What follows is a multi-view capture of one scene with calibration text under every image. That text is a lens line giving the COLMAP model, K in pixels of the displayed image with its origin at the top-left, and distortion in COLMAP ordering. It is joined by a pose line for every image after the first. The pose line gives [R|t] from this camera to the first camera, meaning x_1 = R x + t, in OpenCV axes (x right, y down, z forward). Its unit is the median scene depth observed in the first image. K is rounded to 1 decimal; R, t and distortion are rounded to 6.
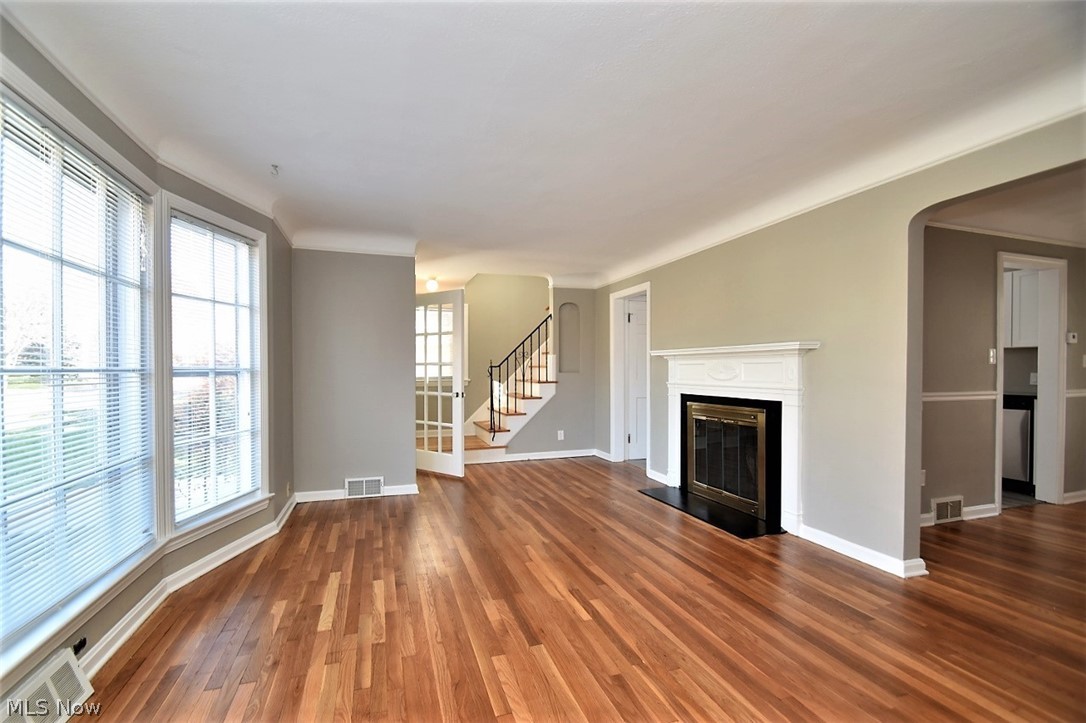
lens RADIAL K [[478.1, 0, 522.2], [0, 478.1, 379.1], [0, 0, 1]] dist [-0.000619, -0.009598]
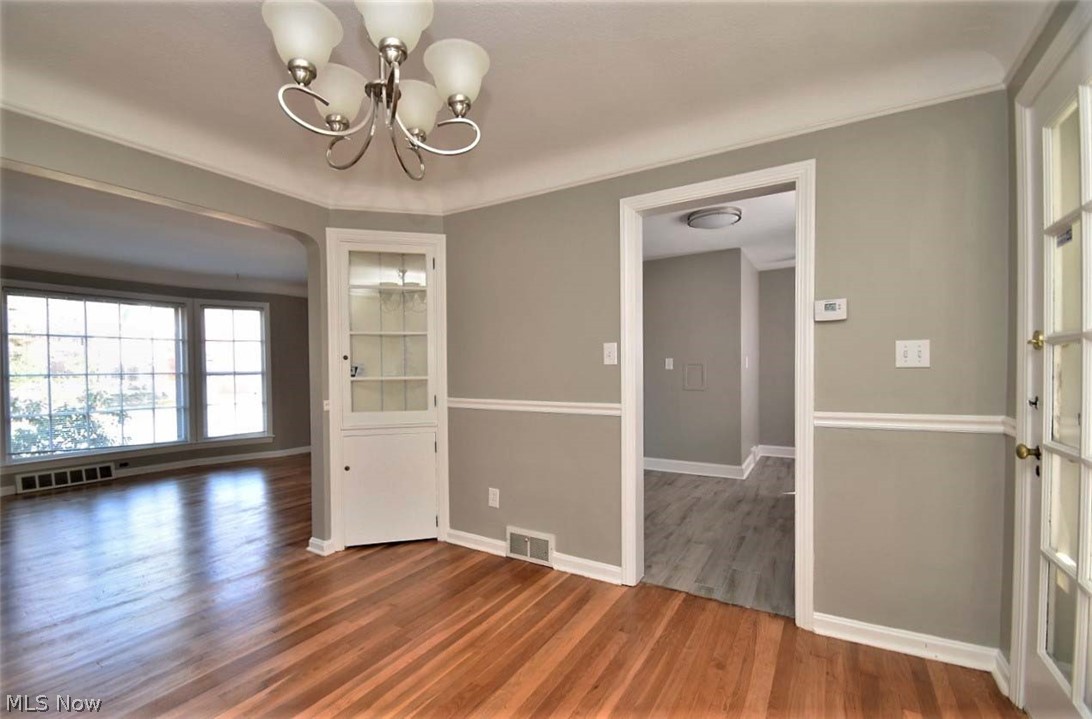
lens RADIAL K [[480.7, 0, 535.4], [0, 480.7, 373.7], [0, 0, 1]] dist [-0.000619, -0.009598]
pose [[0.662506, 0.006315, -0.749030, 1.507854], [-0.005217, 0.999979, 0.003815, -0.020958], [0.749038, 0.001380, 0.662525, 0.462236]]
